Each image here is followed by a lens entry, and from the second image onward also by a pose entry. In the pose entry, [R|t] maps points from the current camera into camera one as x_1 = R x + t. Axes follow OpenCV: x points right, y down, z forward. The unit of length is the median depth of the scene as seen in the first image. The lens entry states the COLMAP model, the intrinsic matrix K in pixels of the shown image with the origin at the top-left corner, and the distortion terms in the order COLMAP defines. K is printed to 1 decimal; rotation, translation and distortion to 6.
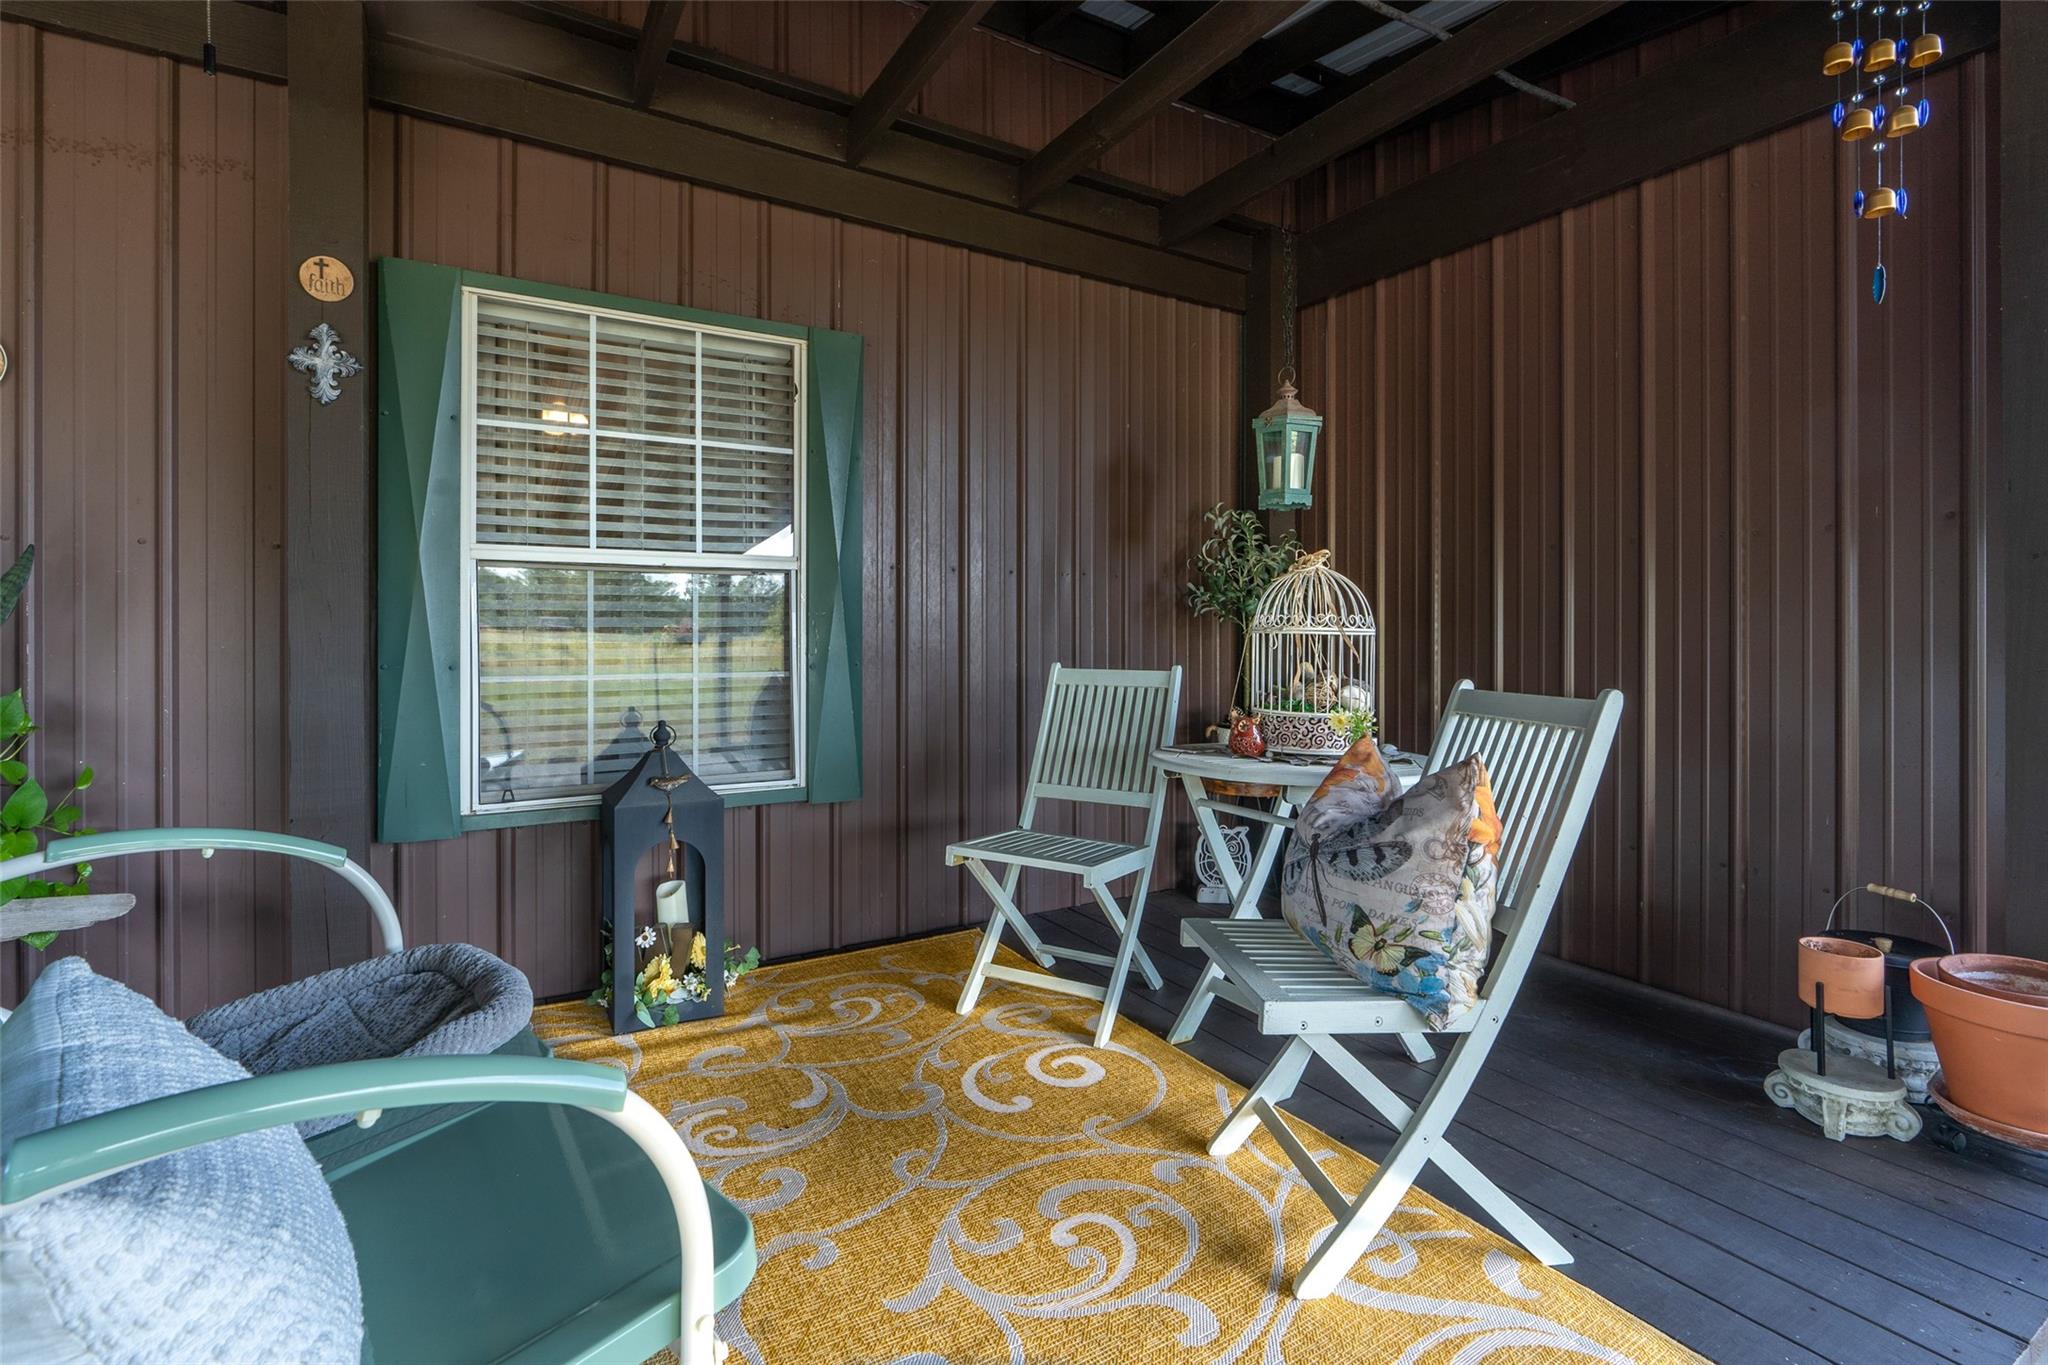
lens RADIAL K [[953.8, 0, 1043.9], [0, 953.8, 634.7], [0, 0, 1]] dist [-0.016509, 0.007583]
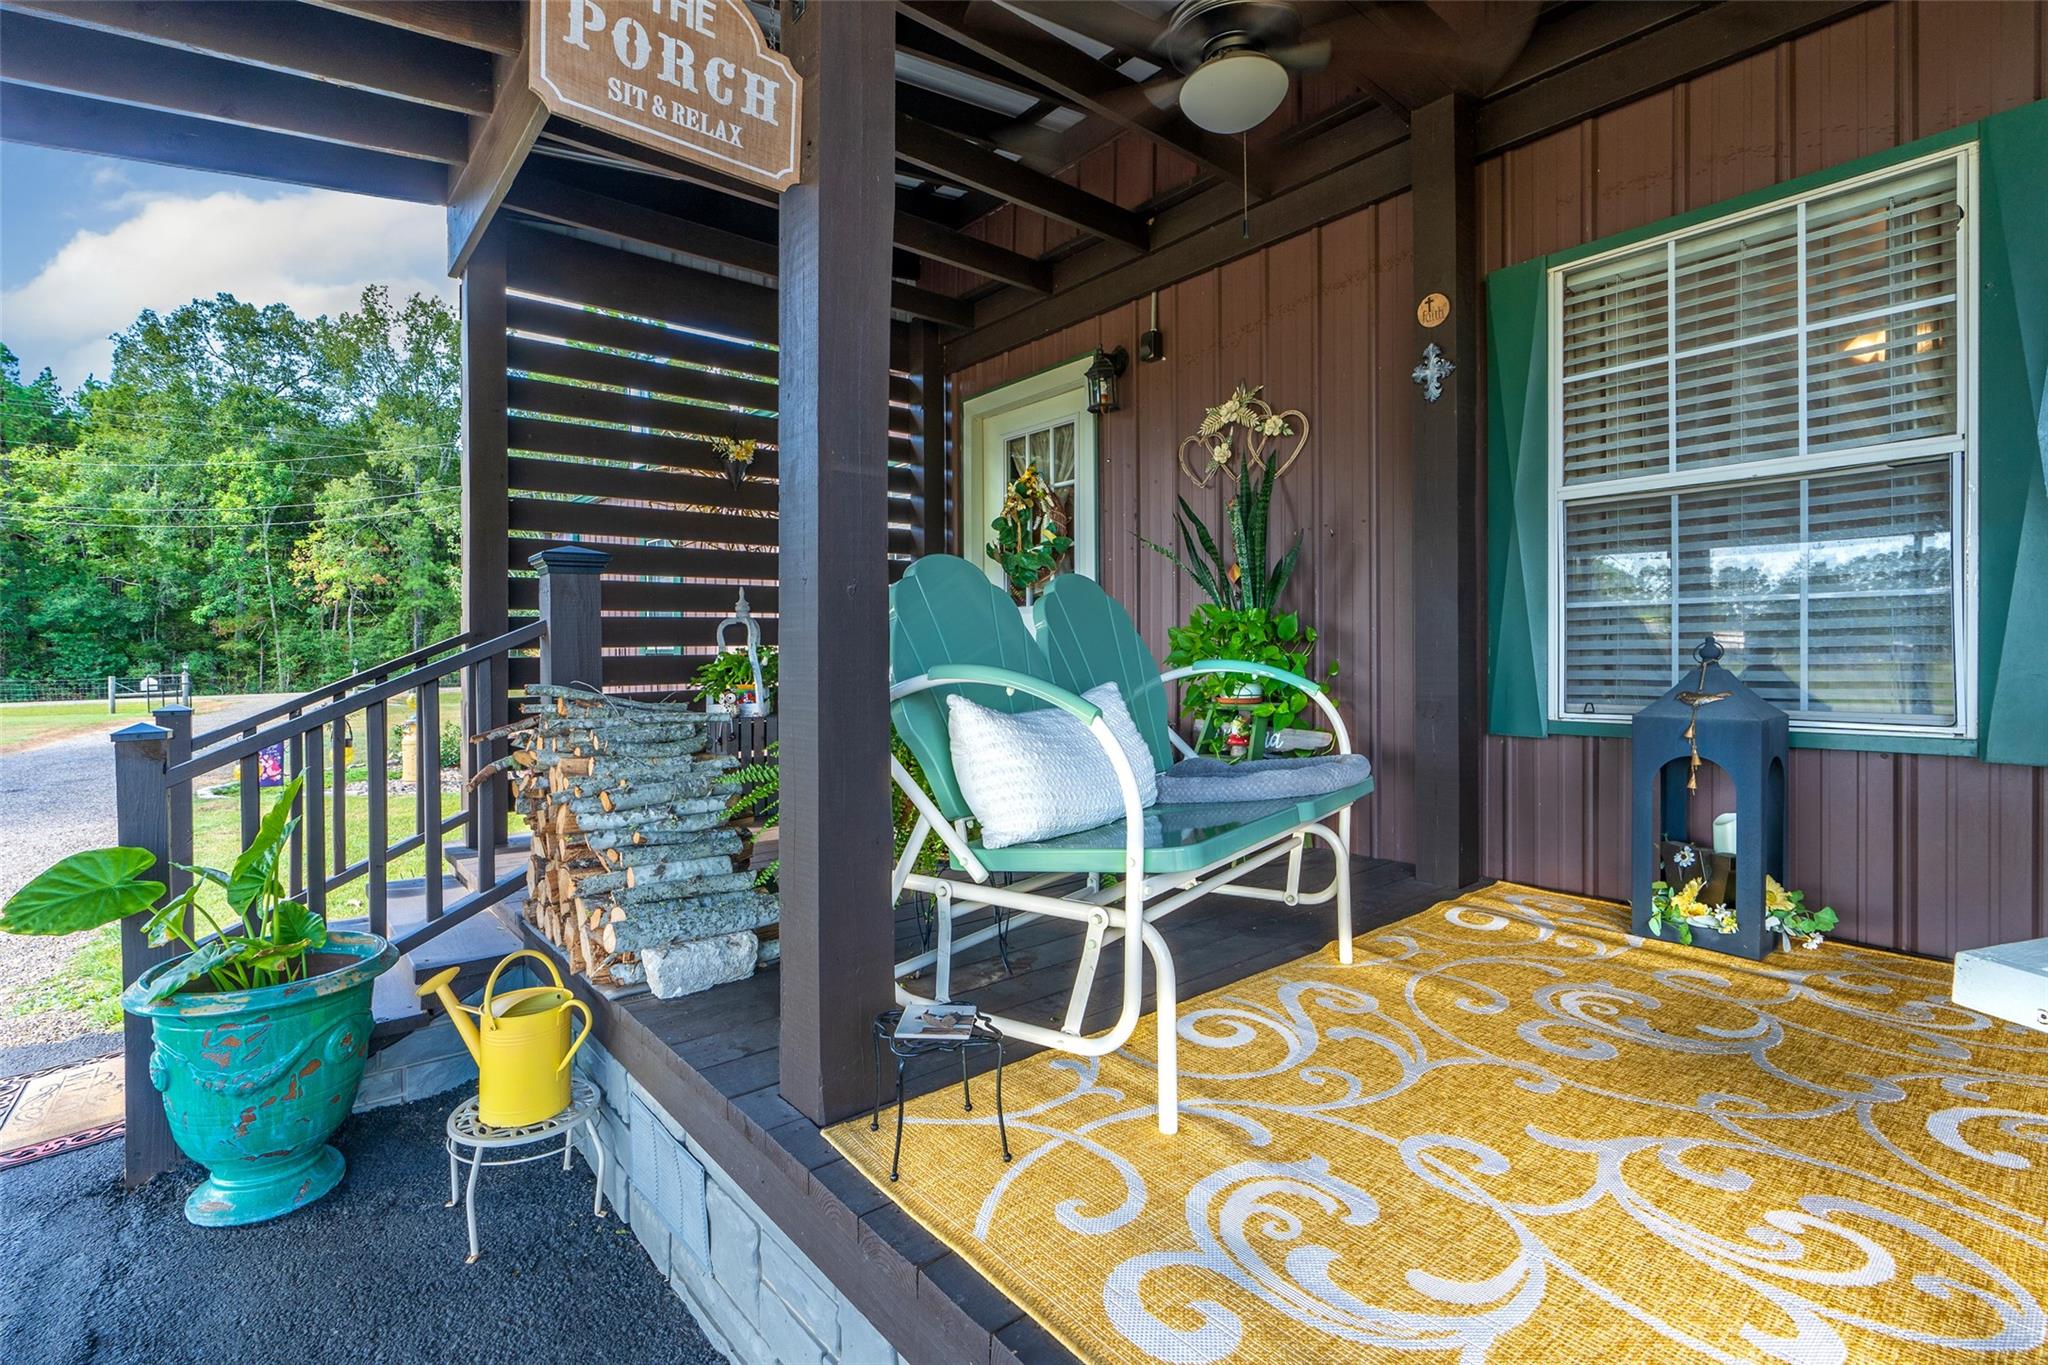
lens RADIAL K [[953.8, 0, 997.0], [0, 953.8, 649.9], [0, 0, 1]] dist [-0.016509, 0.007583]
pose [[0.139872, -0.007050, -0.990145, 0.469405], [0.008654, 0.999945, -0.005897, 0.108245], [0.990132, -0.007744, 0.139925, 0.166367]]
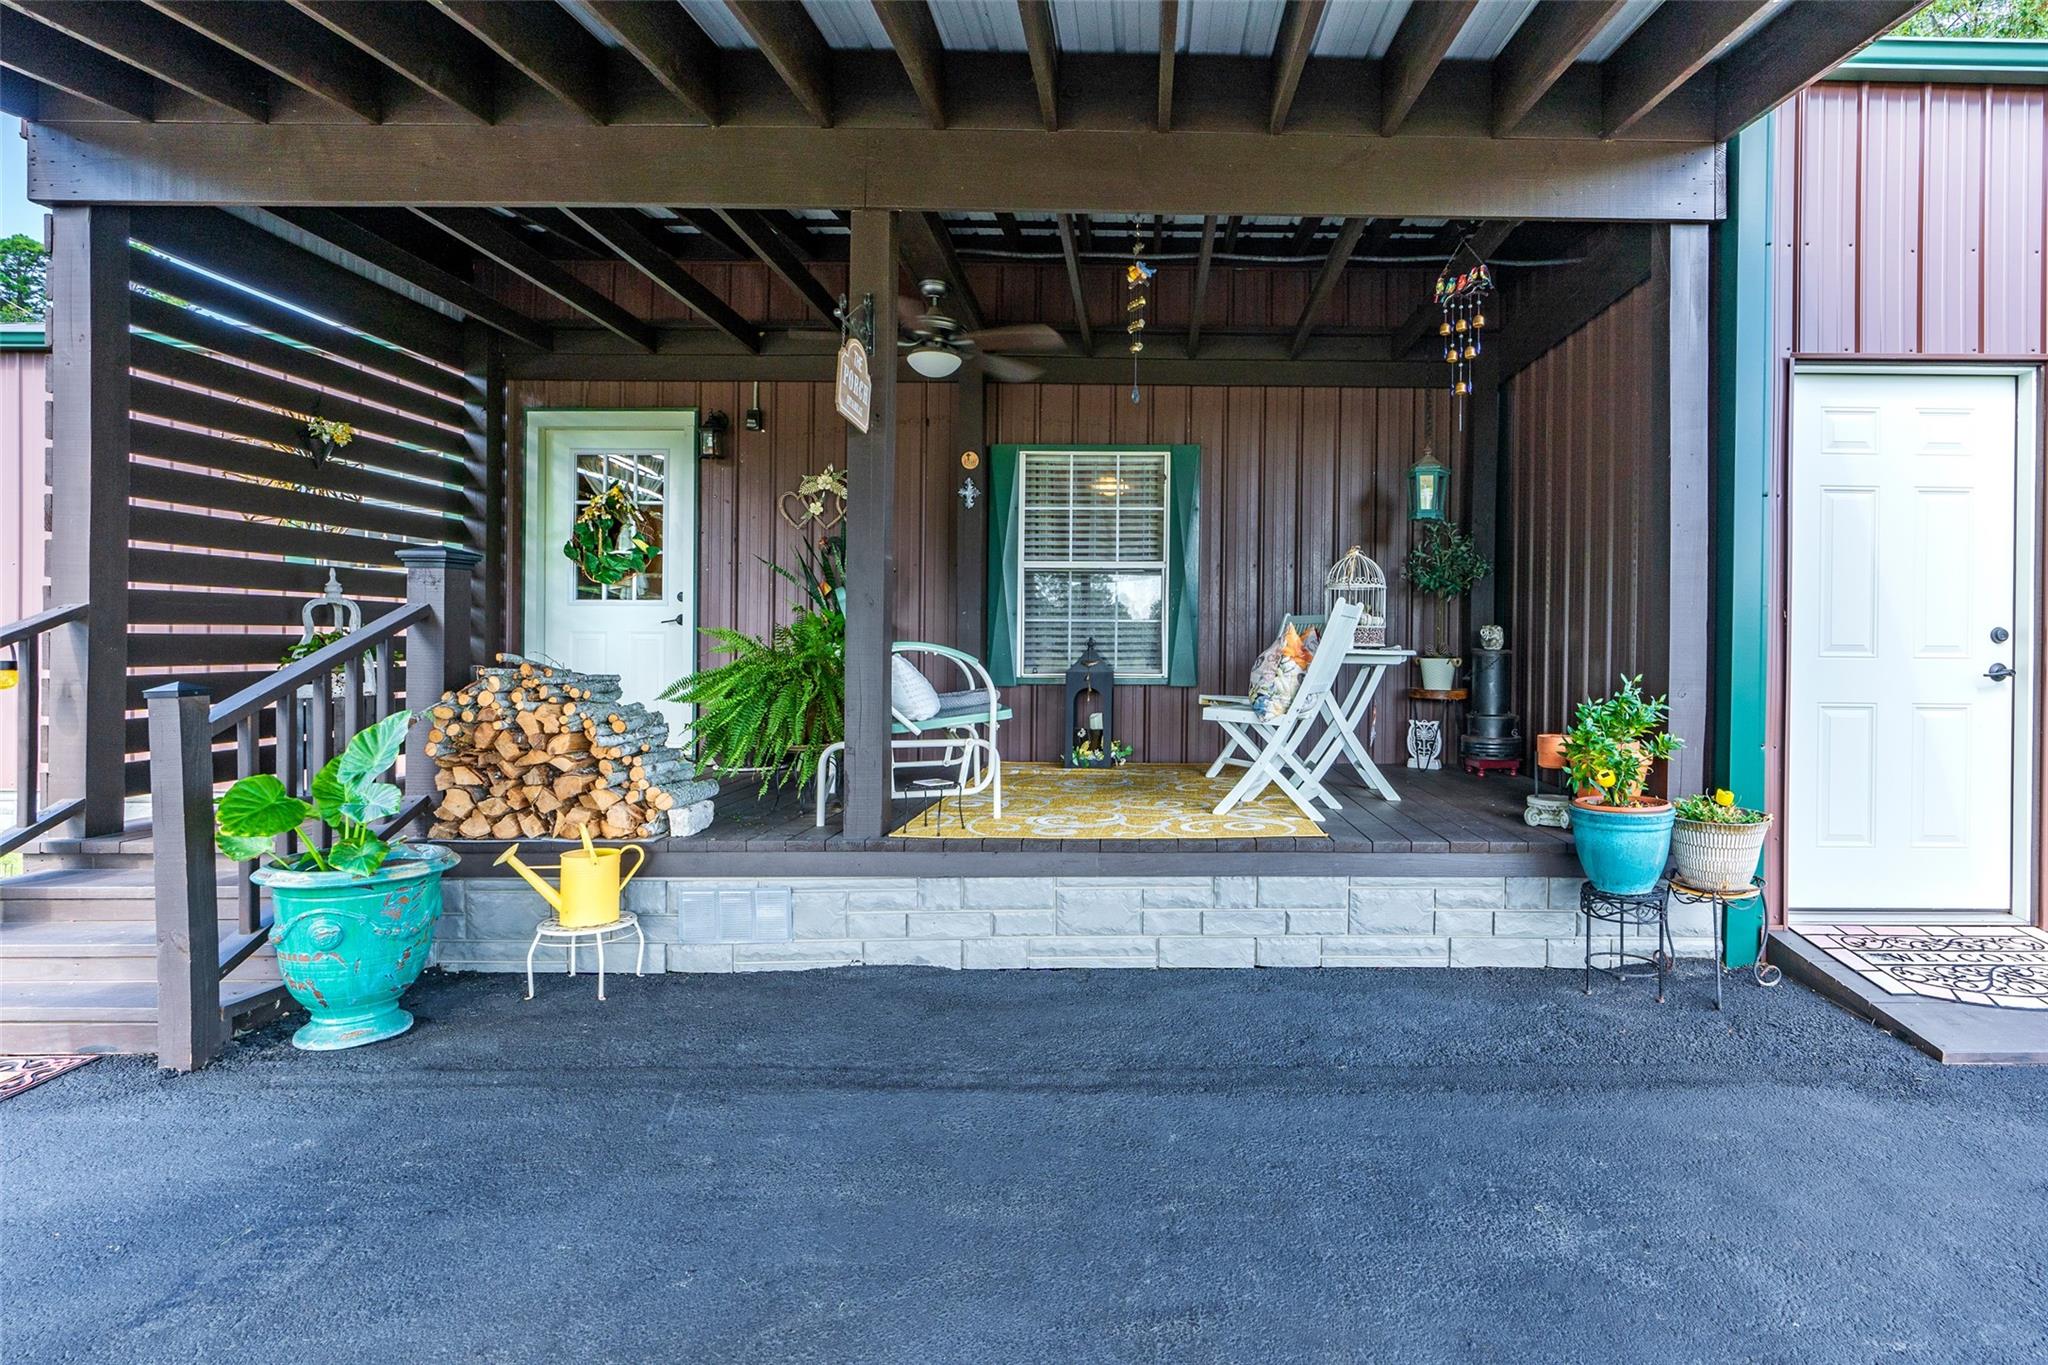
lens RADIAL K [[1015.0, 0, 1166.9], [0, 1015.0, 644.0], [0, 0, 1]] dist [-0.007016, 0.000232]
pose [[0.862198, -0.000953, -0.506571, 1.011907], [-0.003307, 0.999966, -0.007510, 0.130389], [0.506561, 0.008150, 0.862166, -1.013594]]
